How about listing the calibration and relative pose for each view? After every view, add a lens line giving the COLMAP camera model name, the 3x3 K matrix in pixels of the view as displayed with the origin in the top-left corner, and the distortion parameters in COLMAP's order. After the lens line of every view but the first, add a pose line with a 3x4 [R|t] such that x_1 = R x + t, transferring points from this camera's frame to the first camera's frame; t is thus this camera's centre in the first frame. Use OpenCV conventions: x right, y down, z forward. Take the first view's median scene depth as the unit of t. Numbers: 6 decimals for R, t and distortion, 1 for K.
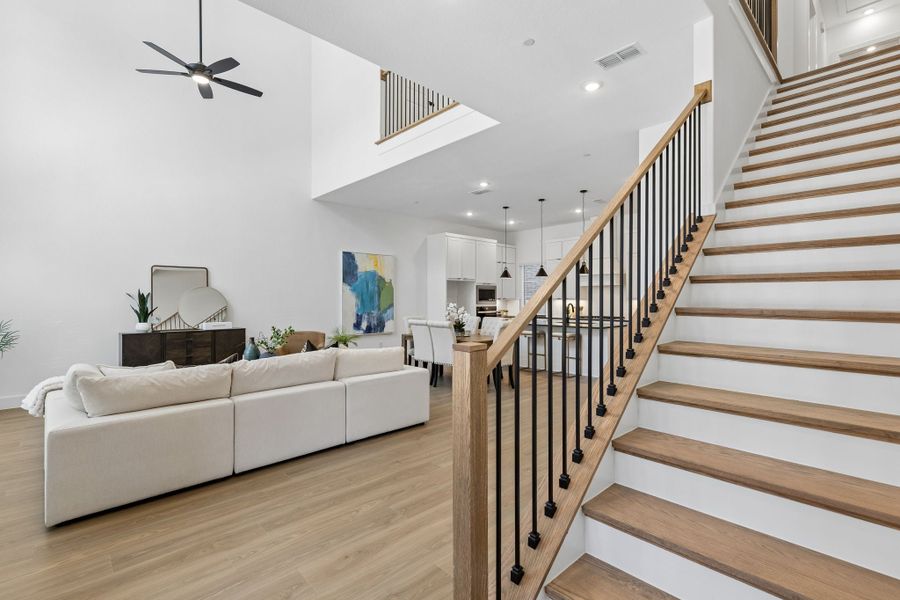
lens RADIAL K [[408.8, 0, 453.1], [0, 408.8, 297.1], [0, 0, 1]] dist [0.003486, -0.001772]
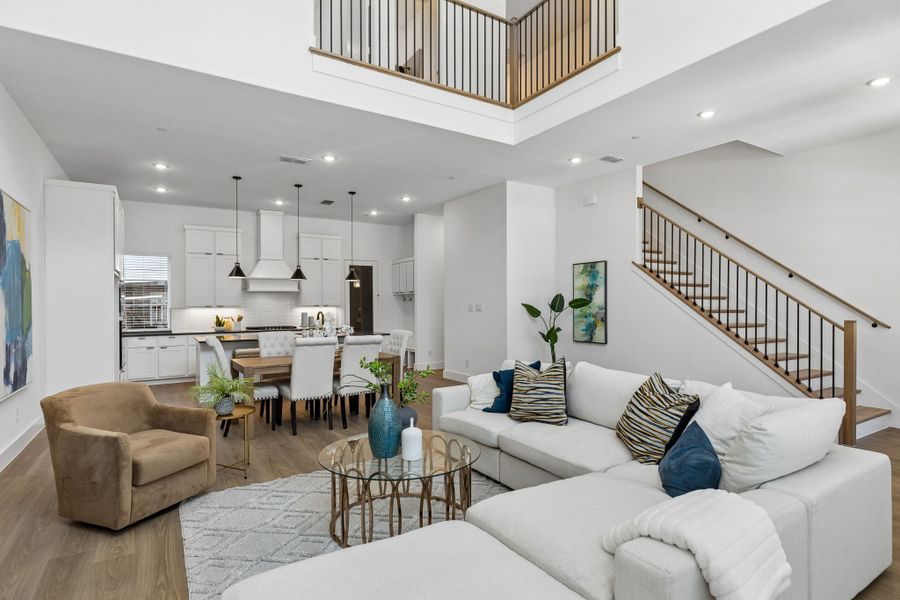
lens RADIAL K [[467.2, 0, 442.7], [0, 467.2, 301.9], [0, 0, 1]] dist [0.000348, 0.000964]
pose [[0.193711, -0.001166, 0.981058, -0.600141], [0.008686, 0.999962, -0.000527, -0.000015], [-0.981020, 0.008624, 0.193714, 0.490596]]
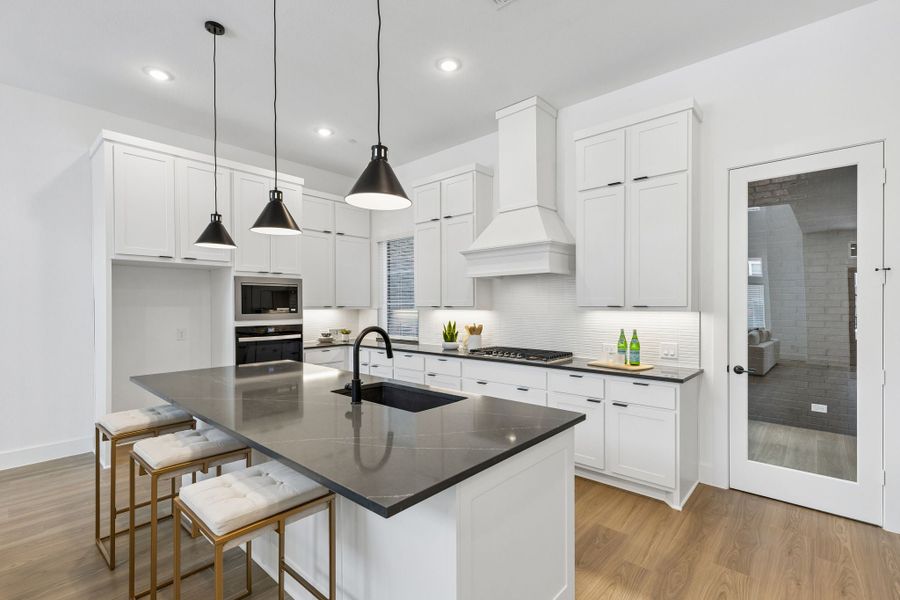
lens RADIAL K [[408.7, 0, 465.0], [0, 408.7, 310.2], [0, 0, 1]] dist [-0.013851, 0.002171]
pose [[0.994096, -0.007895, 0.108221, 0.292033], [0.006150, 0.999846, 0.016445, 0.001583], [-0.108334, -0.015682, 0.993991, 0.657140]]
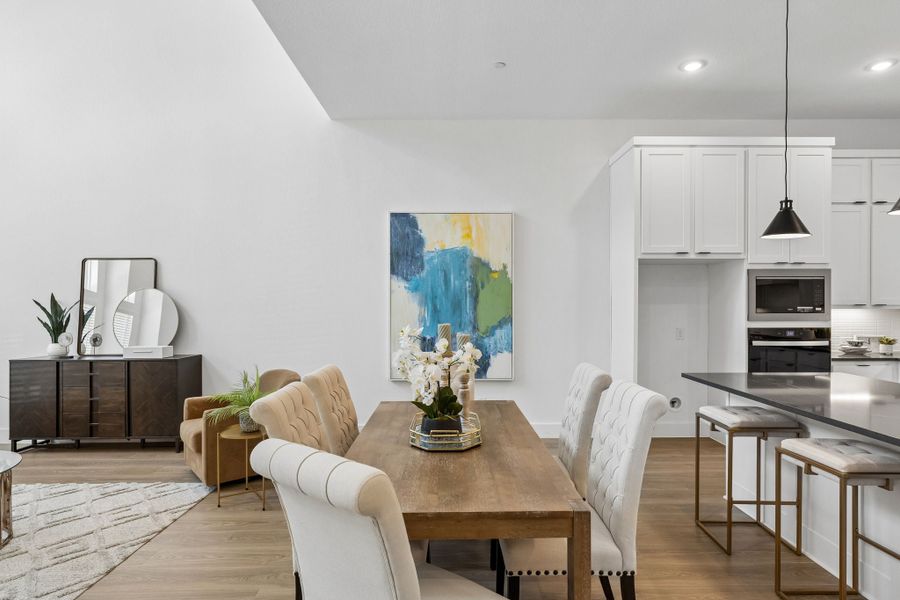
lens RADIAL K [[505.4, 0, 450.1], [0, 505.4, 308.4], [0, 0, 1]] dist [0.006280, 0.004243]
pose [[0.733295, 0.002336, -0.679907, 0.200364], [0.005631, 0.999939, 0.009508, 0.000777], [0.679888, -0.010801, 0.733237, 0.573517]]
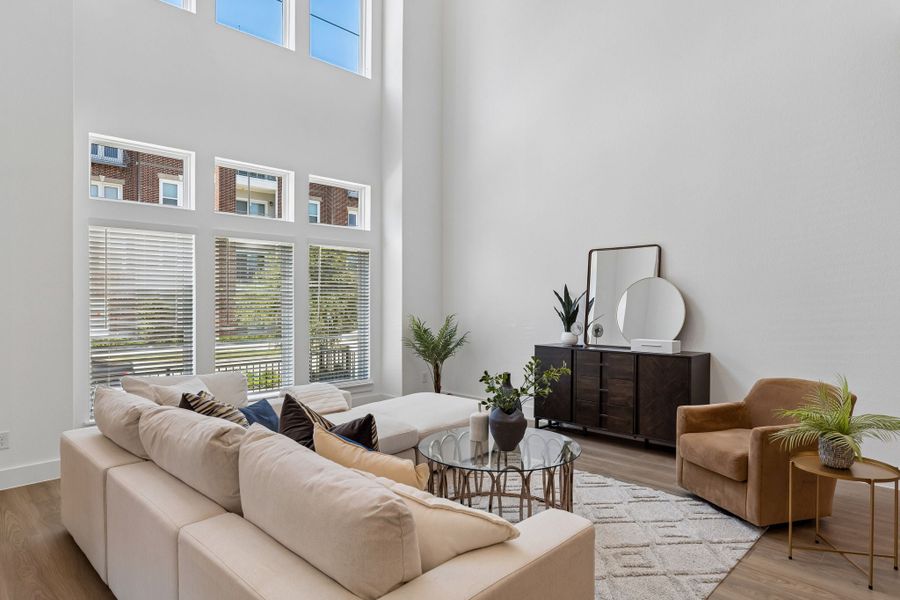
lens RADIAL K [[505.4, 0, 446.2], [0, 505.4, 306.1], [0, 0, 1]] dist [0.006280, 0.004243]
pose [[0.046617, 0.003044, -0.998908, 0.075395], [-0.003120, 0.999991, 0.002902, 0.011162], [0.998908, 0.002981, 0.046626, 0.518728]]
